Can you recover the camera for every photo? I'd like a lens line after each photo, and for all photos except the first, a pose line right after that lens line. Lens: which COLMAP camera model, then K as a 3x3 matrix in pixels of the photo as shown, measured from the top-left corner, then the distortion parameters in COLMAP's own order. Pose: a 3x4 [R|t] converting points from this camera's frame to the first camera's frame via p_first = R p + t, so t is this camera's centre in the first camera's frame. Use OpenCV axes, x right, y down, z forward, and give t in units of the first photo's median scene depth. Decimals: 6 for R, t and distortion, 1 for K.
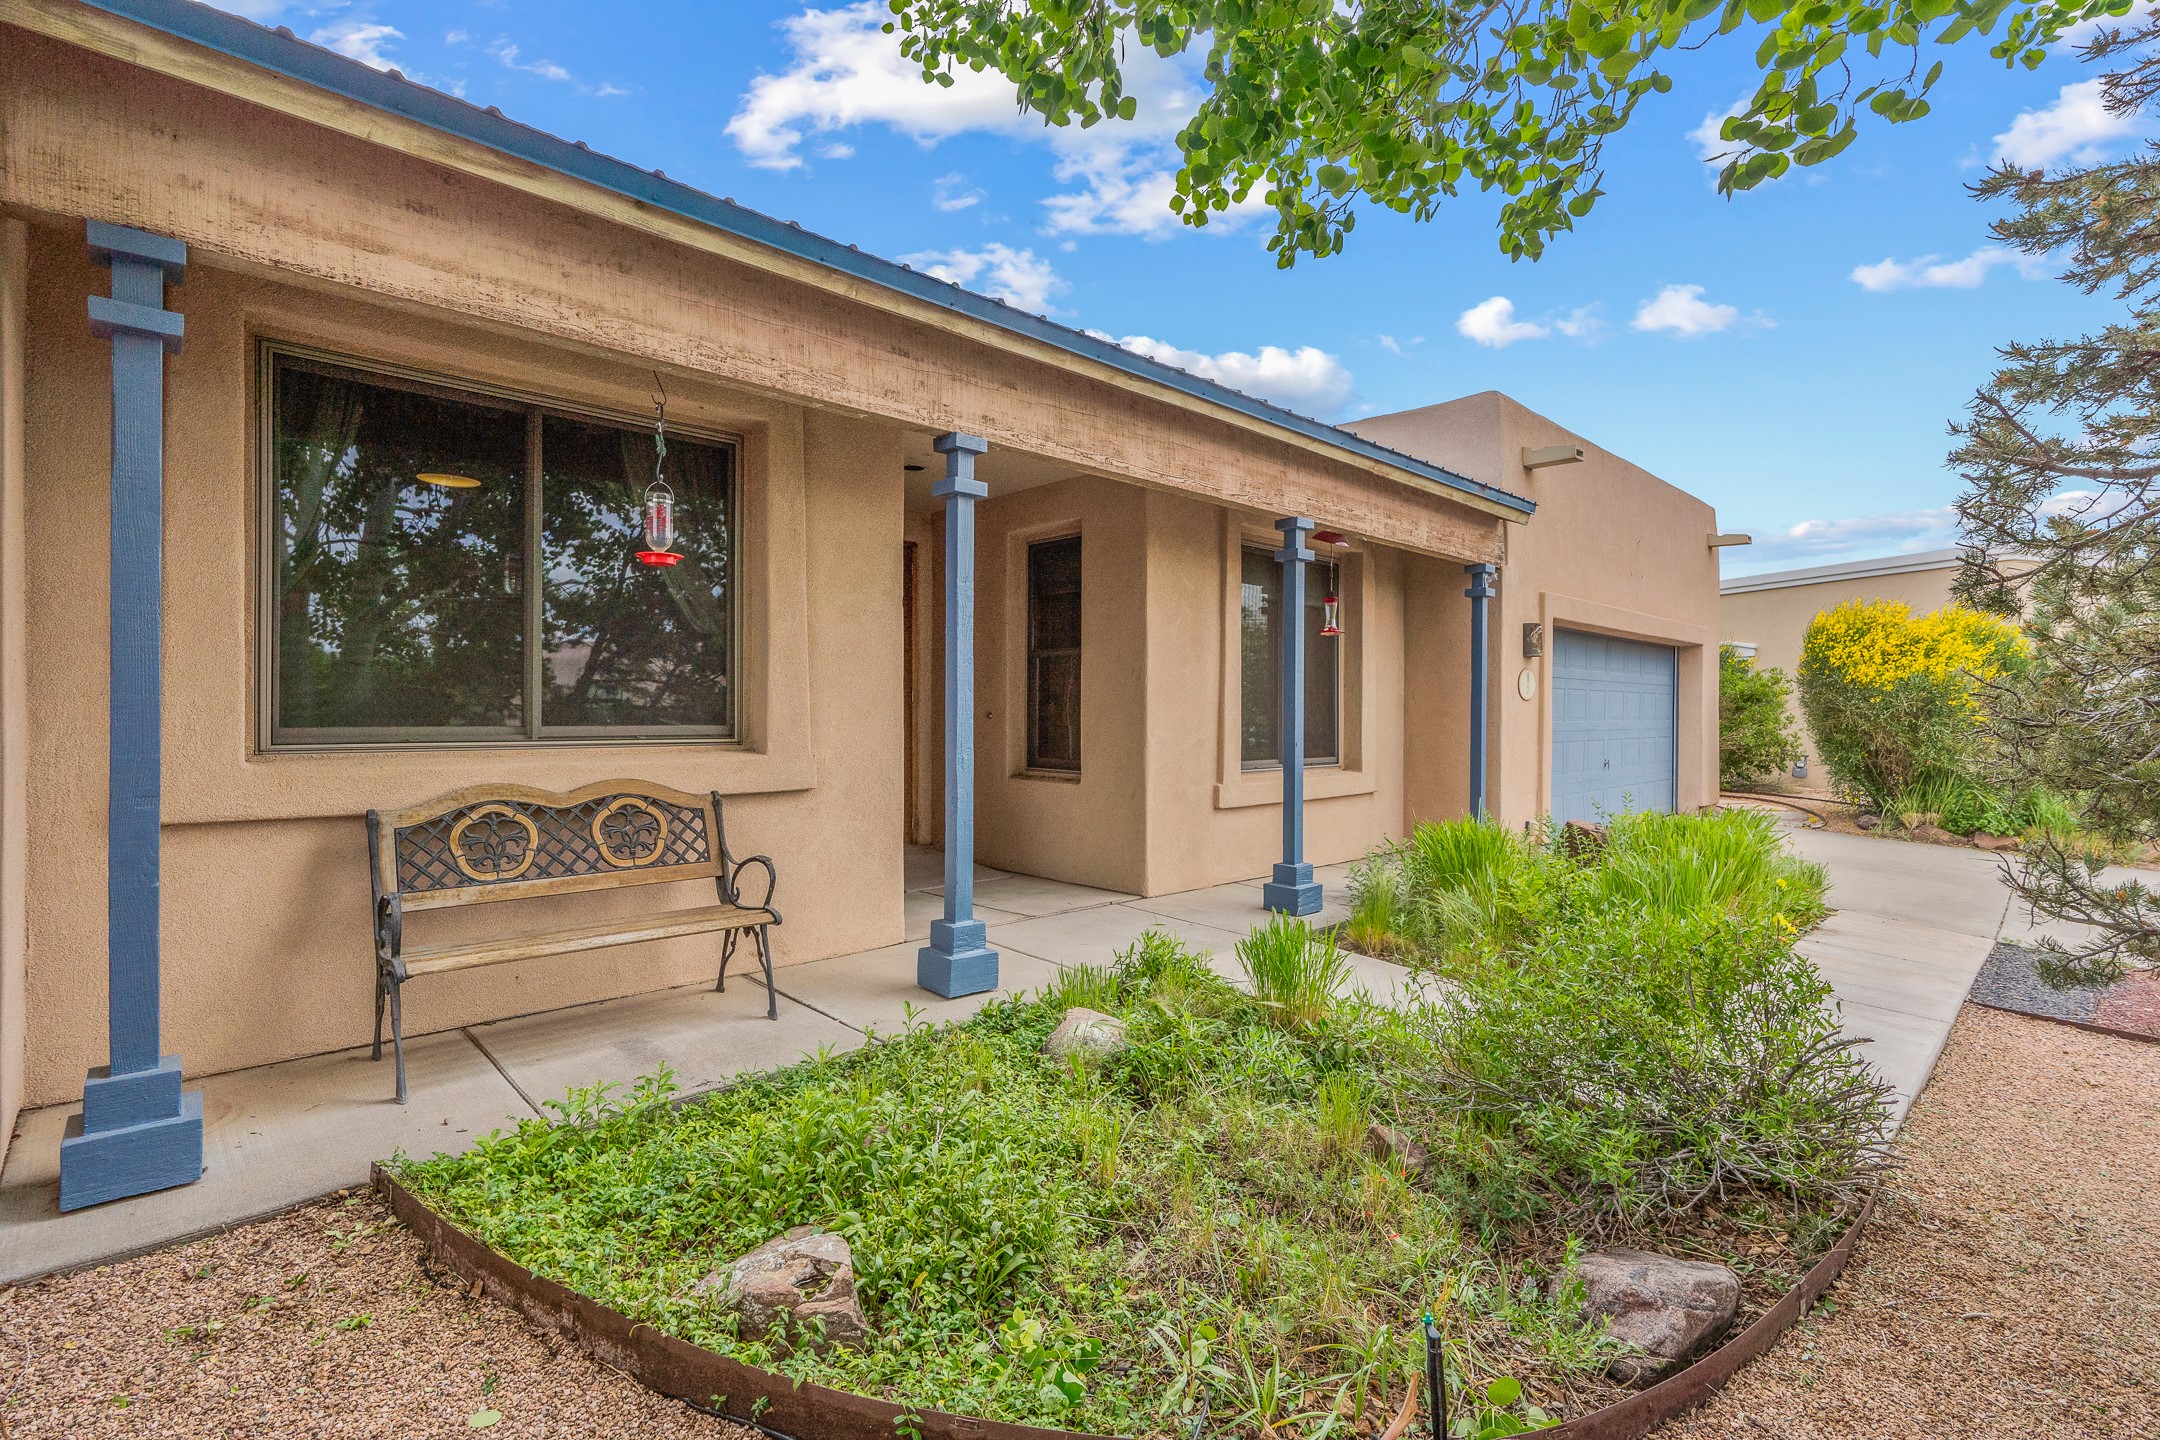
lens RADIAL K [[979.6, 0, 1096.7], [0, 979.6, 721.0], [0, 0, 1]] dist [-0.008745, 0.001900]
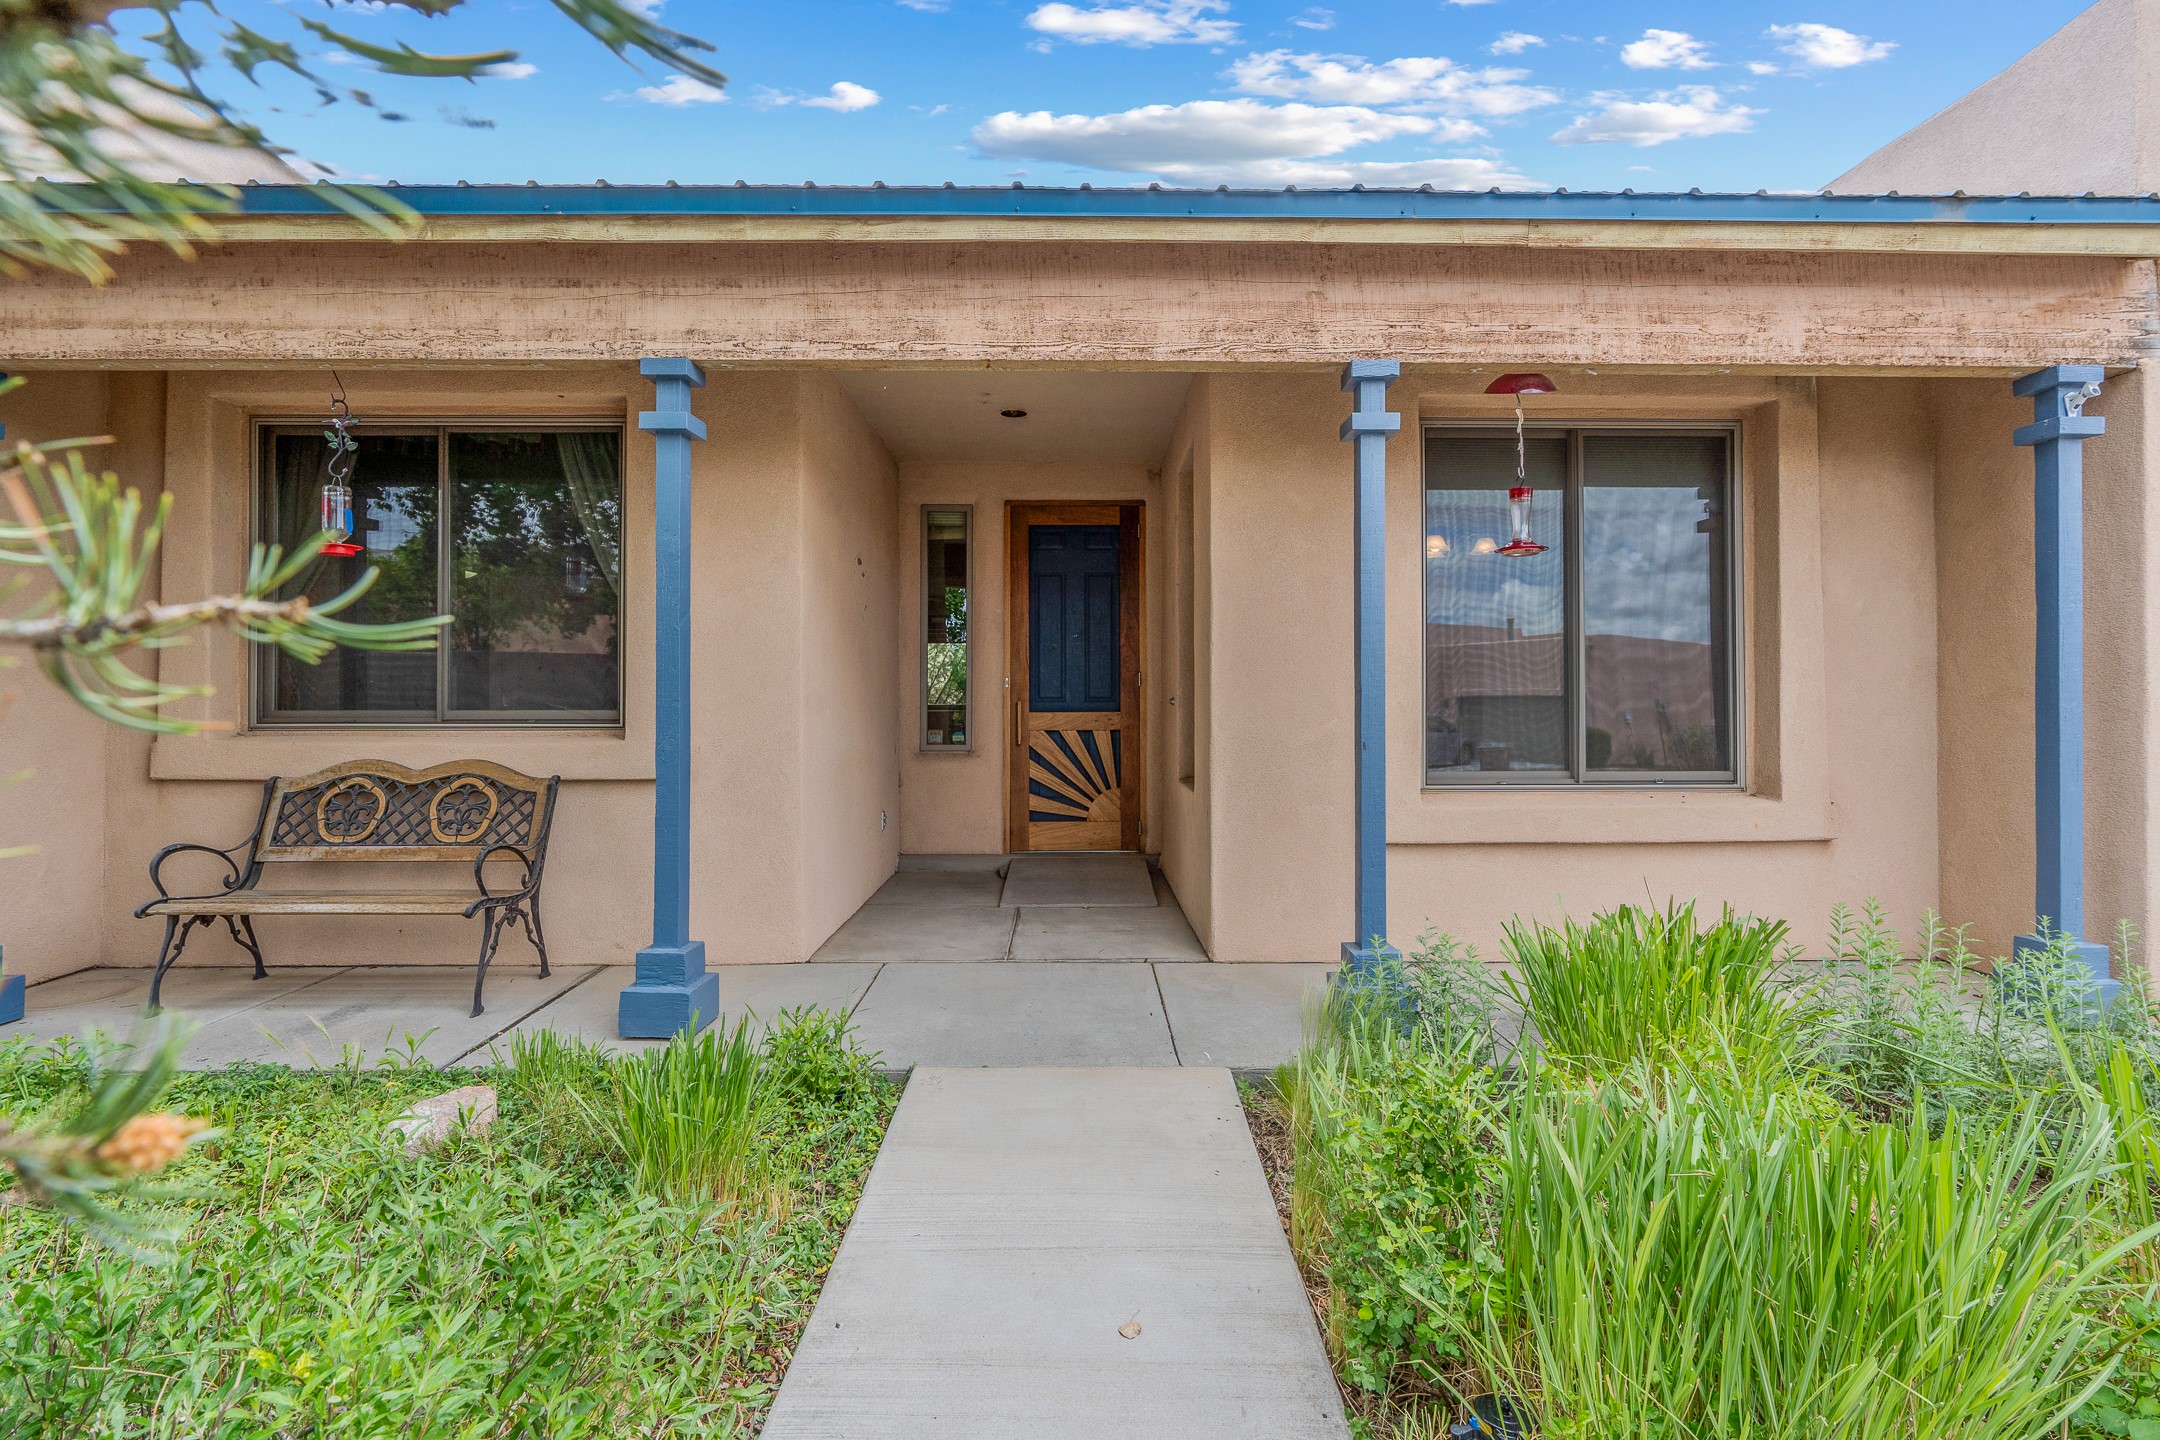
lens RADIAL K [[979.6, 0, 1089.7], [0, 979.6, 692.4], [0, 0, 1]] dist [-0.008745, 0.001900]
pose [[0.726608, -0.009562, -0.686986, 0.756150], [-0.002272, 0.999864, -0.016320, 0.002261], [0.687049, 0.013419, 0.726487, 0.711809]]
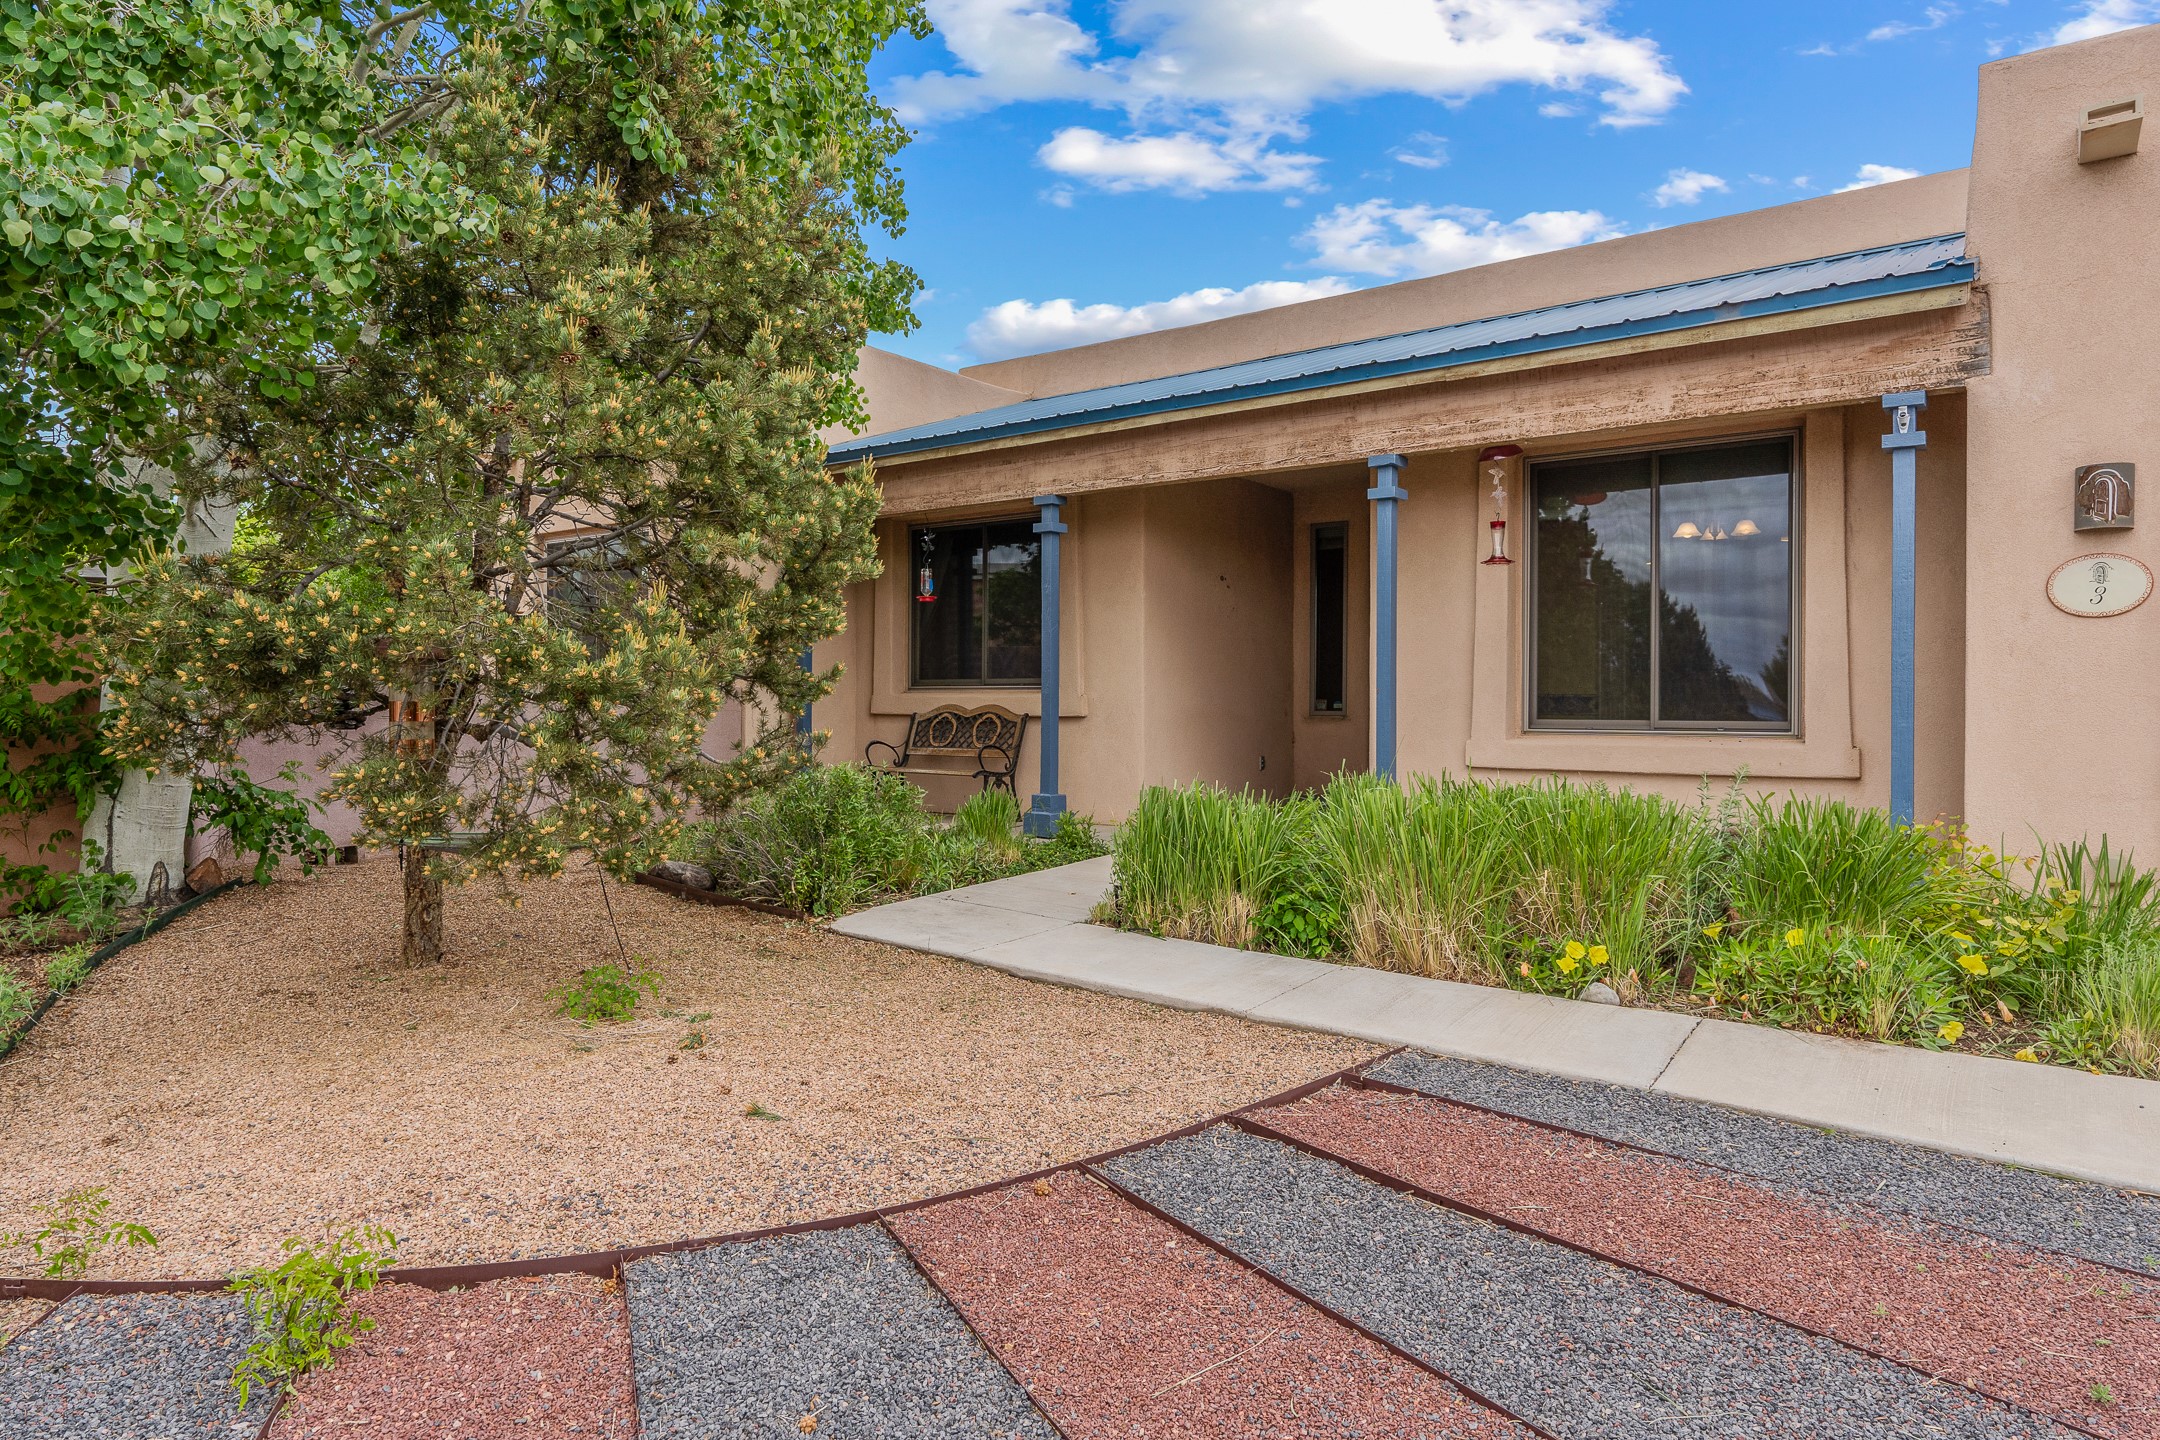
lens RADIAL K [[1285.8, 0, 1088.3], [0, 1285.8, 713.0], [0, 0, 1]] dist [0.008178, 0.001060]
pose [[0.161766, 0.005979, -0.986811, 2.177500], [-0.008974, 0.999949, 0.004587, 0.064046], [0.986788, 0.008113, 0.161811, 0.797108]]
